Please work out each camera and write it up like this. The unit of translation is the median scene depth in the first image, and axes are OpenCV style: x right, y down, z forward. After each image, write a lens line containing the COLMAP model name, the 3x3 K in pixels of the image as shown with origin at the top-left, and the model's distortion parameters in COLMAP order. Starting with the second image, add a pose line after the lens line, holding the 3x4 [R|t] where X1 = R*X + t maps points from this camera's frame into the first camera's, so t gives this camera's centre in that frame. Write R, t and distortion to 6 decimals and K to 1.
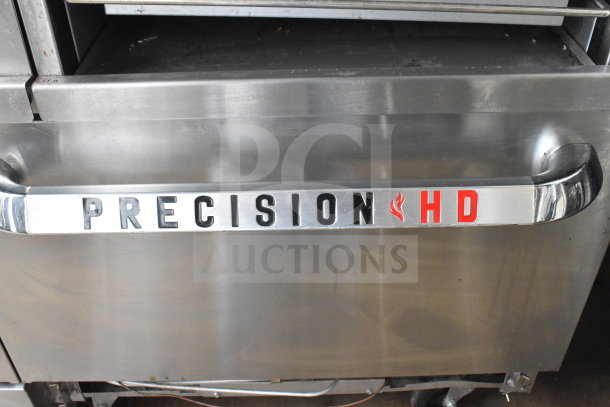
lens RADIAL K [[609.7, 0, 306.2], [0, 609.7, 203.5], [0, 0, 1]] dist [-0.082601, 0.000000]
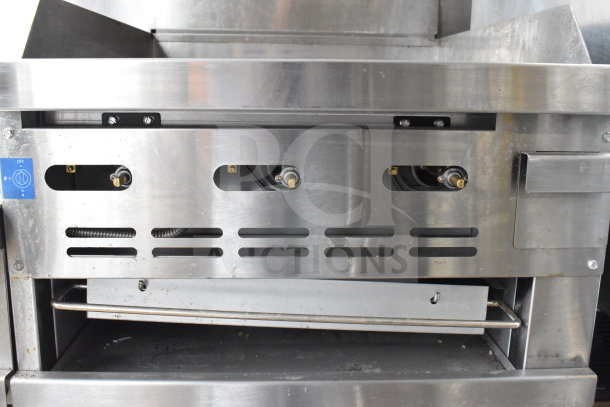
lens RADIAL K [[605.1, 0, 304.9], [0, 605.1, 203.7], [0, 0, 1]] dist [-0.071115, 0.000000]
pose [[0.999475, 0.023228, 0.022582, 0.055269], [-0.010683, 0.894391, -0.447159, -0.003343], [-0.030584, 0.446683, 0.894169, -0.144457]]
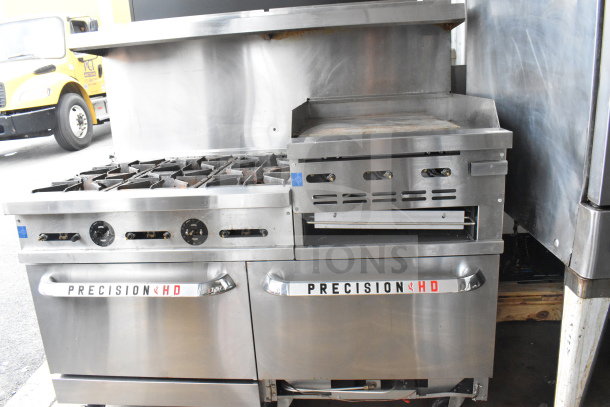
lens RADIAL K [[476.5, 0, 313.3], [0, 476.5, 188.9], [0, 0, 1]] dist [0.057875, -0.000349]
pose [[0.994936, -0.021751, -0.098133, -0.091129], [-0.020806, 0.910596, -0.412775, 0.551954], [0.098338, 0.412726, 0.905531, -1.407703]]
